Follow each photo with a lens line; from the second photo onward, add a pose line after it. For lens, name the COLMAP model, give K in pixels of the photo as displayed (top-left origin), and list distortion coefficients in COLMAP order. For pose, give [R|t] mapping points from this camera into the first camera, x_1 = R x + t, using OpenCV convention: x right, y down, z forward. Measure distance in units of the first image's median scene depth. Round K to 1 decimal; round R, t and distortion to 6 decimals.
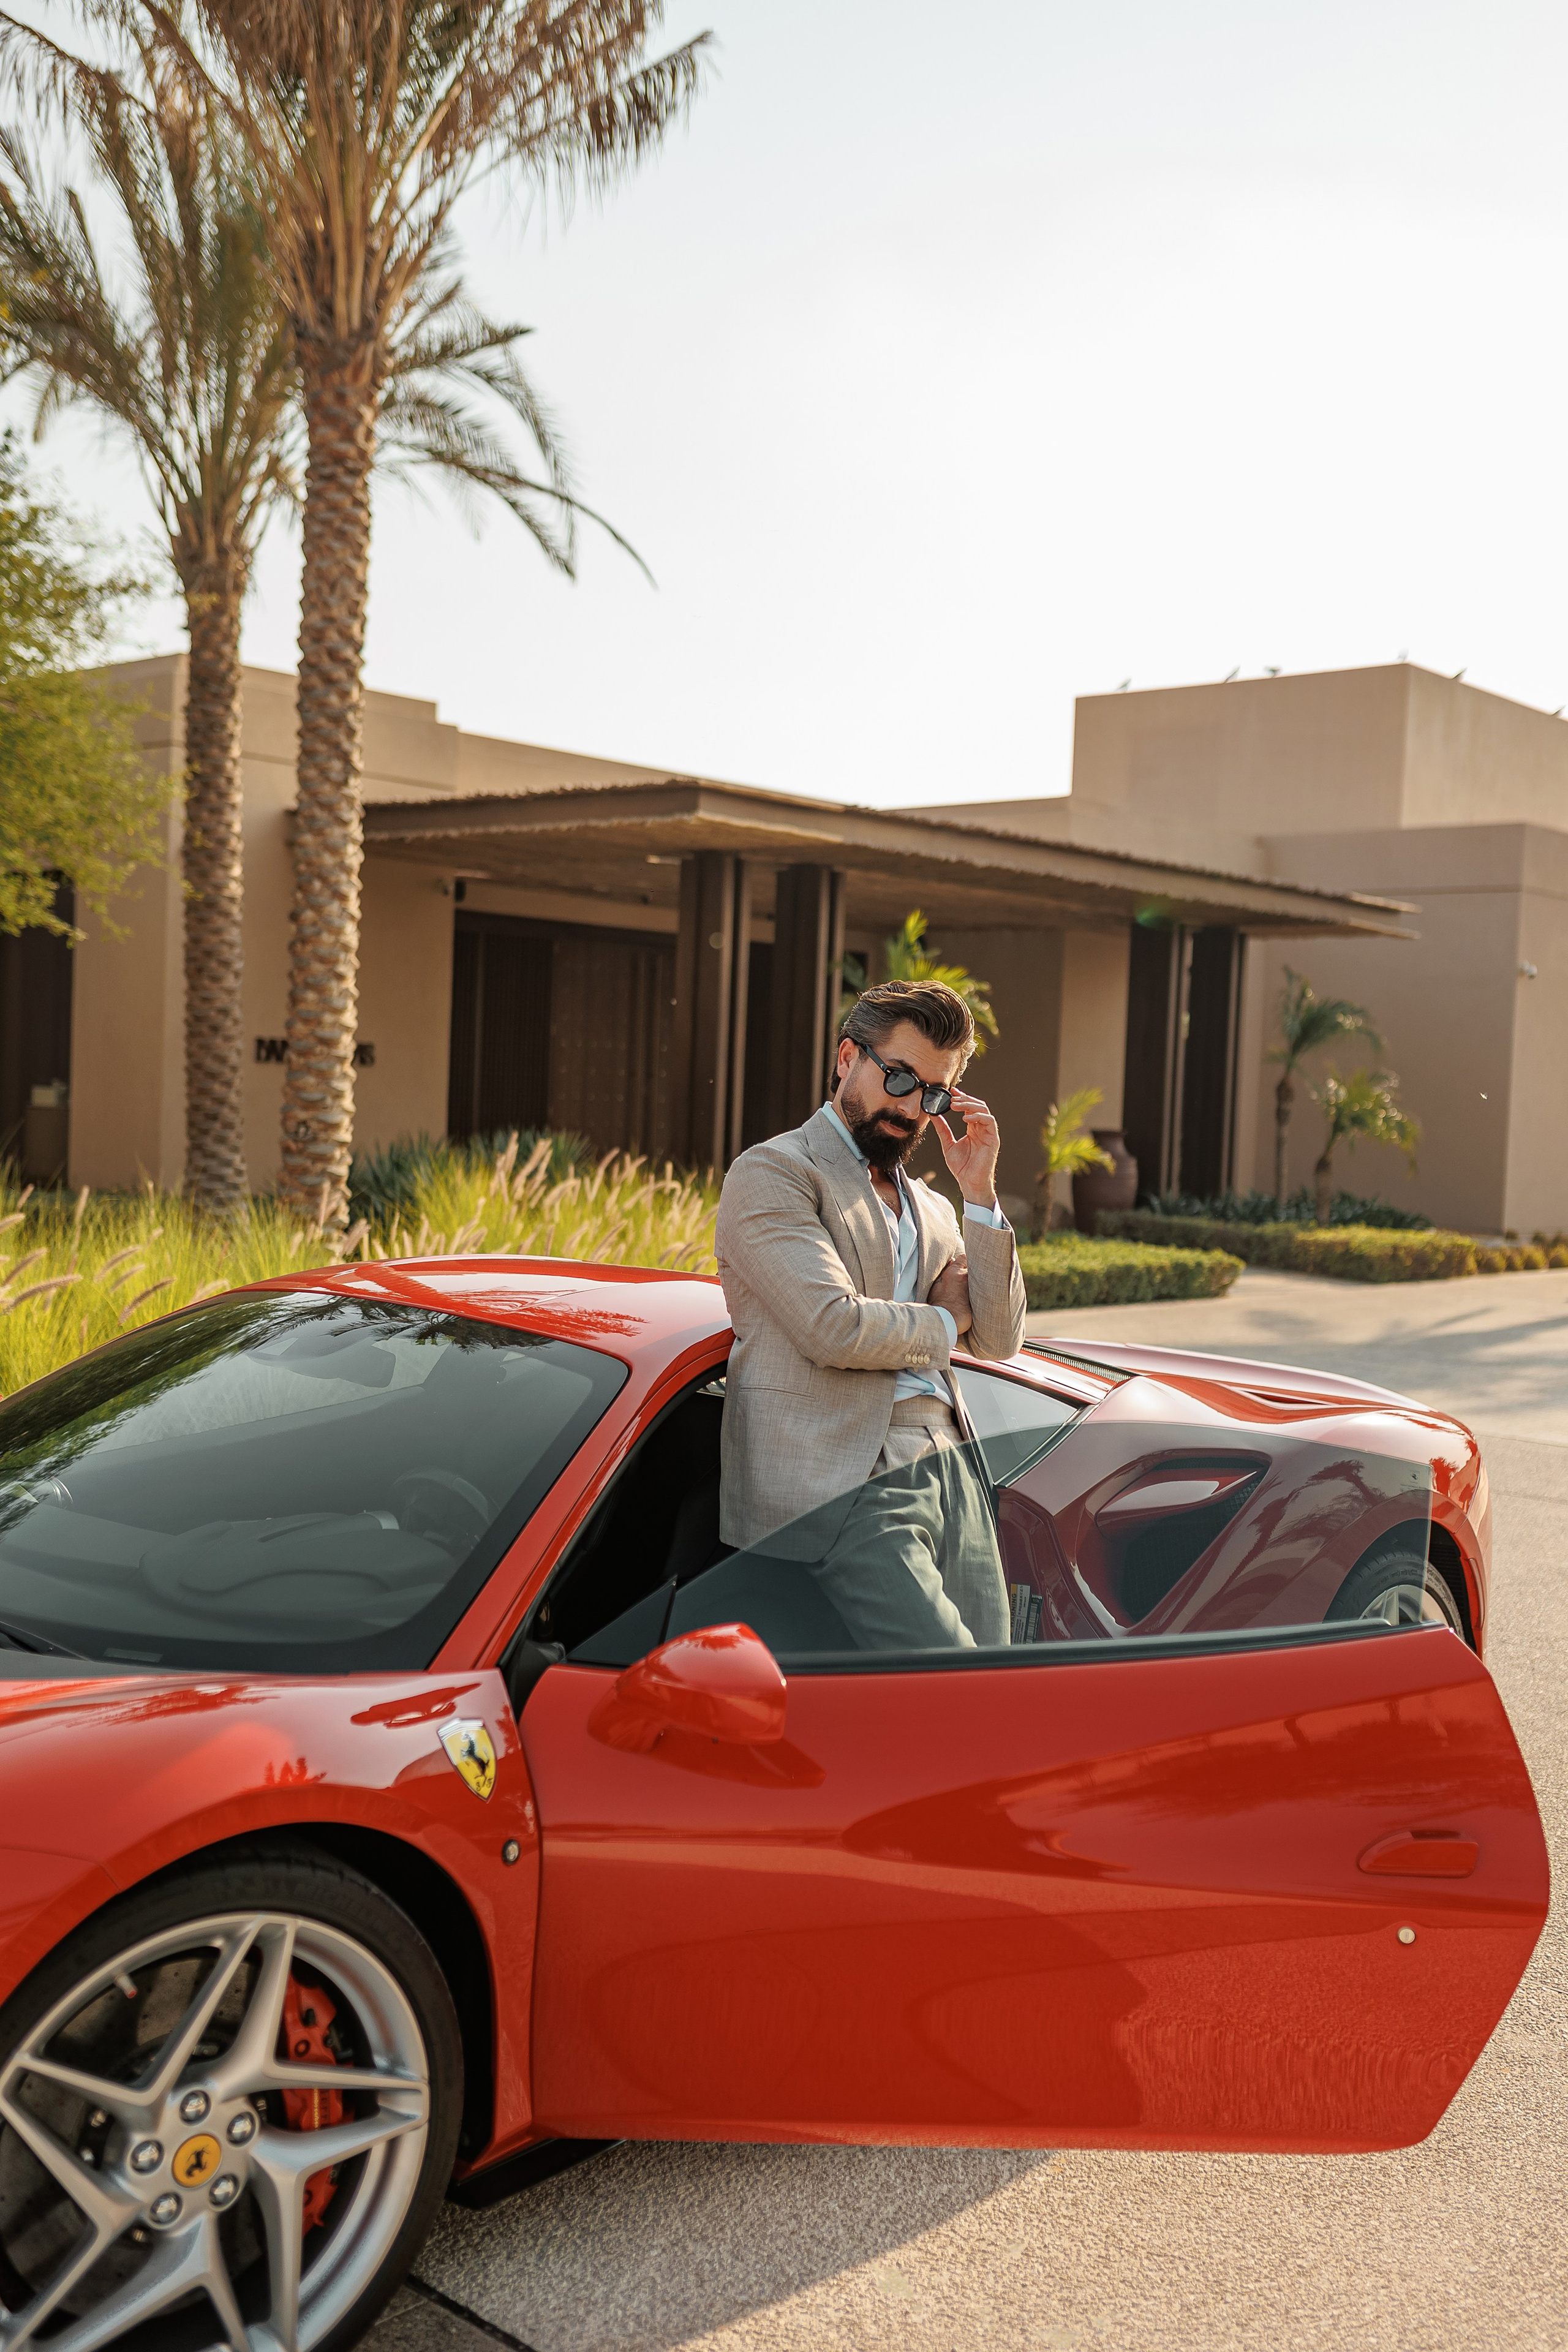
lens RADIAL K [[2302.6, 0, 784.0], [0, 2302.6, 1176.0], [0, 0, 1]] dist [0.040770, -0.054266]
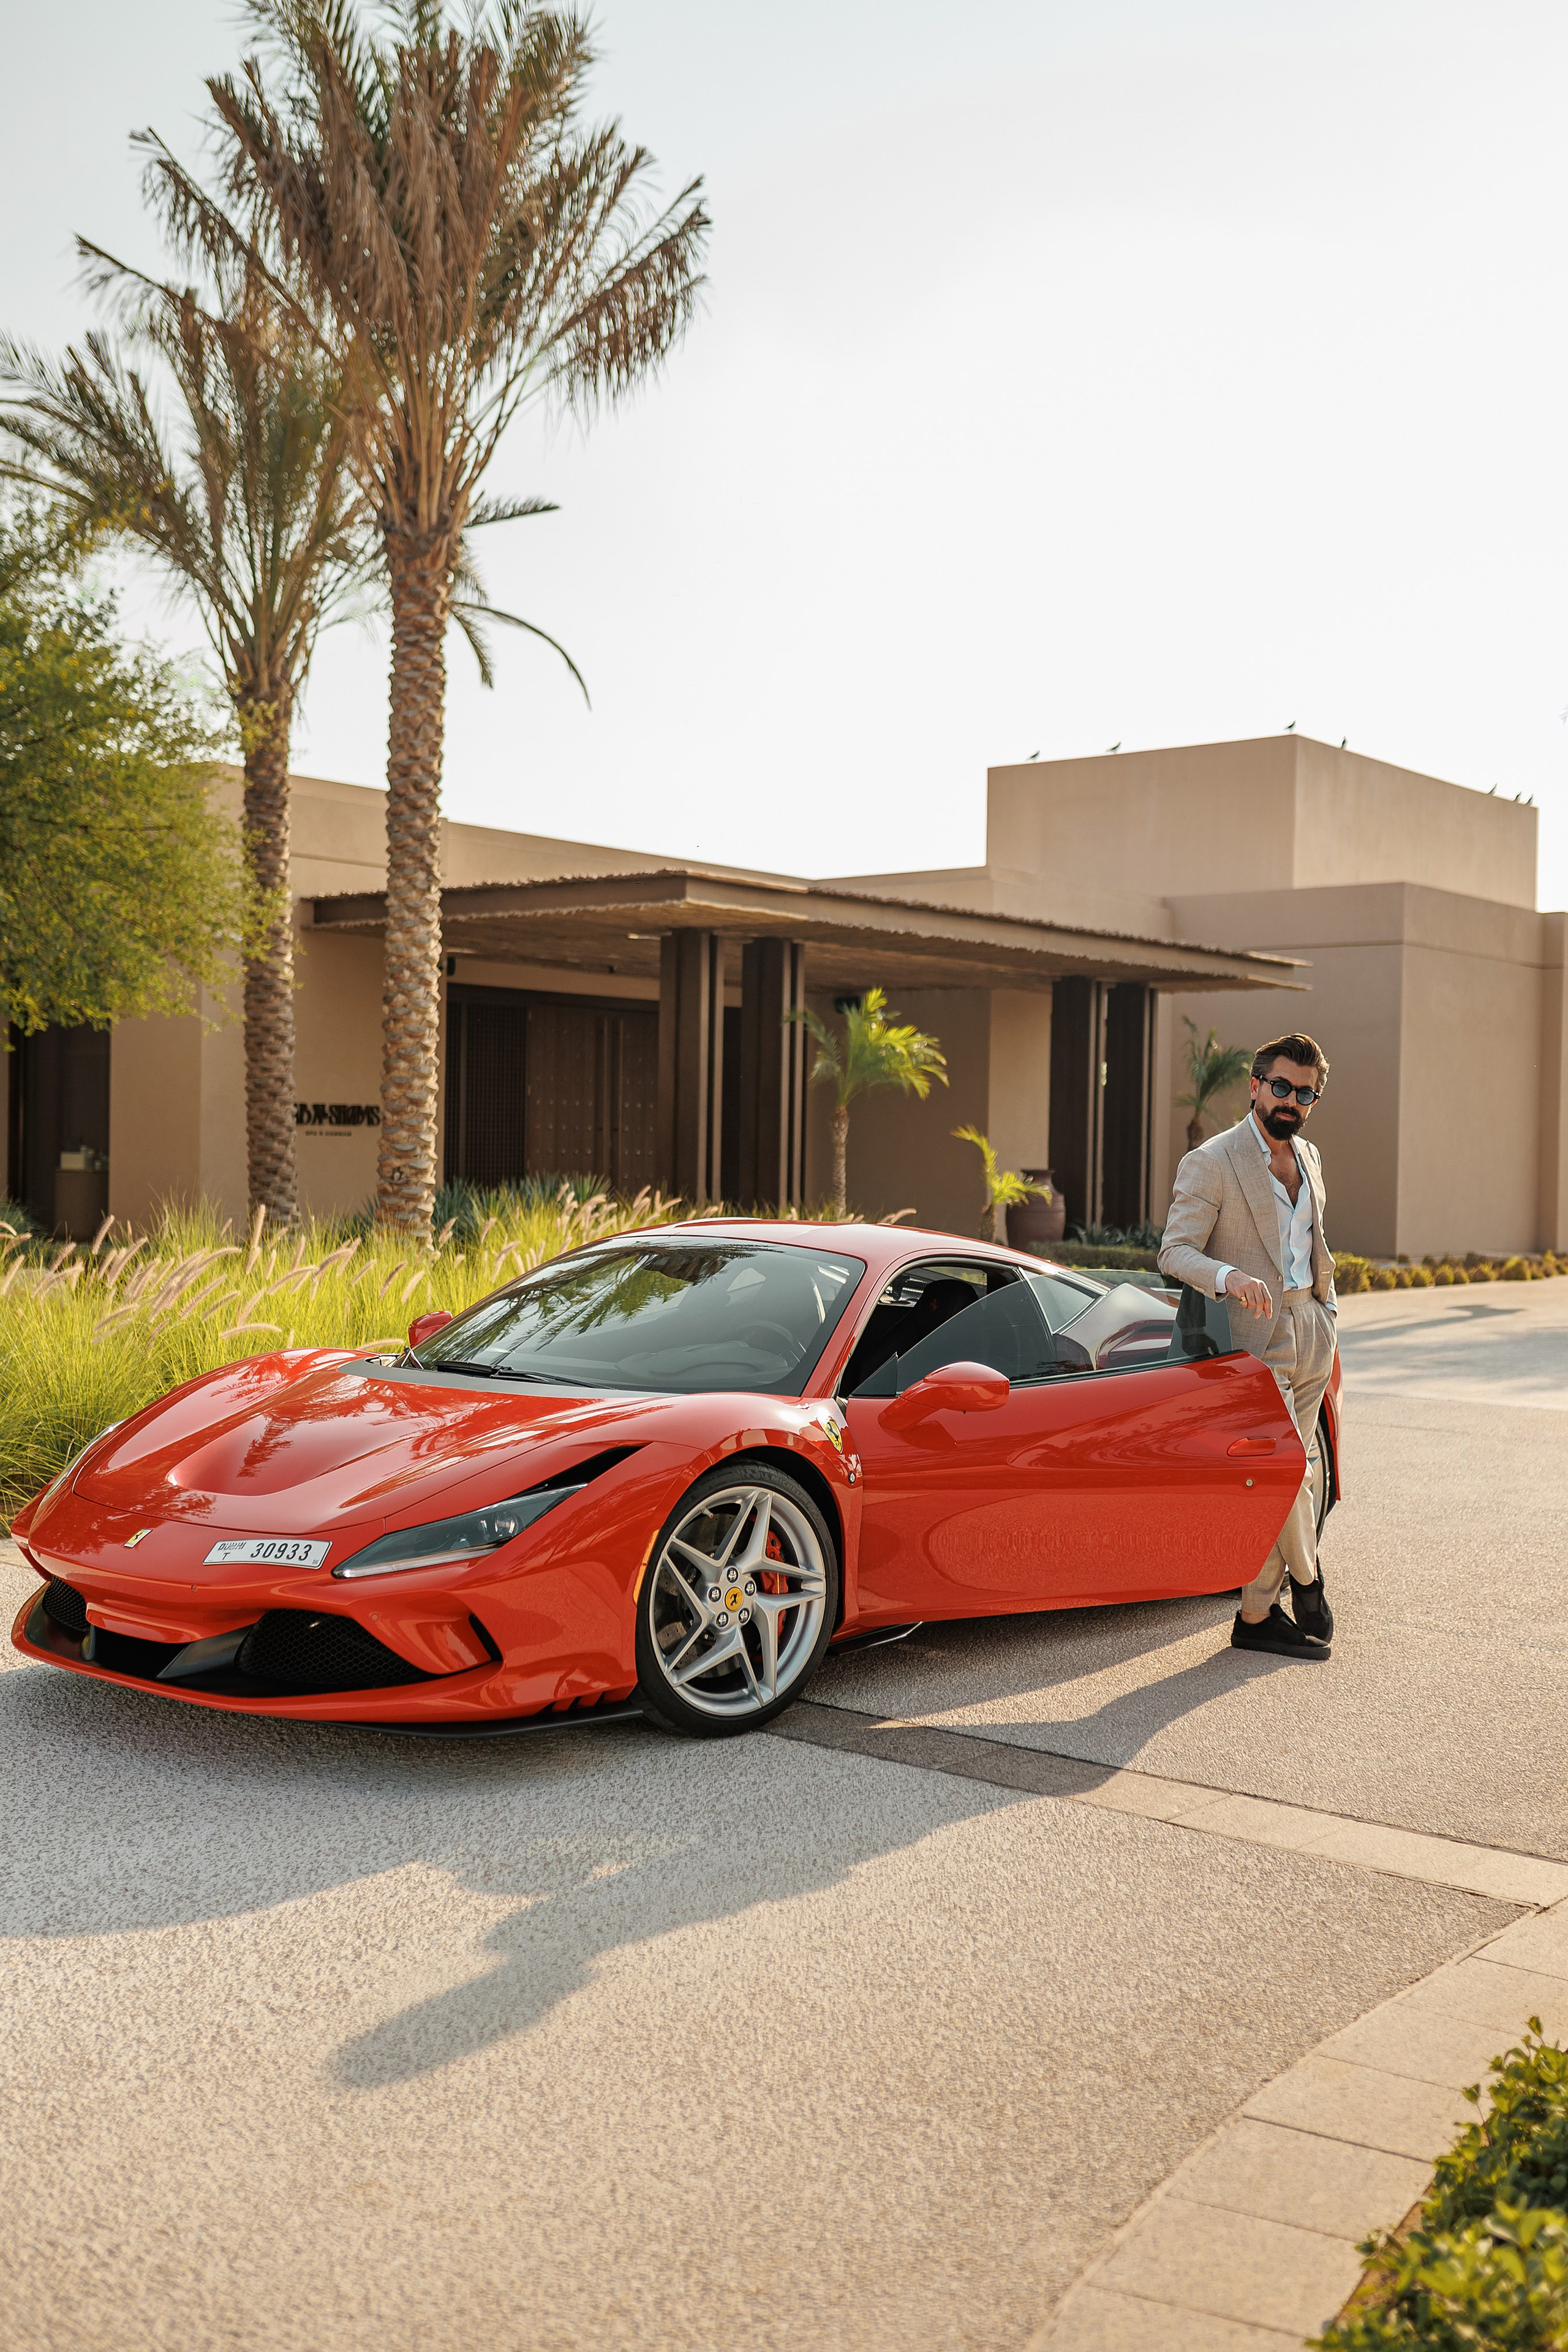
lens RADIAL K [[2377.4, 0, 784.0], [0, 2377.4, 1176.0], [0, 0, 1]] dist [0.027719, -0.001613]
pose [[0.998744, -0.023818, 0.044085, -0.045697], [0.024936, 0.999377, -0.024989, 0.012682], [-0.043462, 0.026057, 0.998715, -0.194587]]
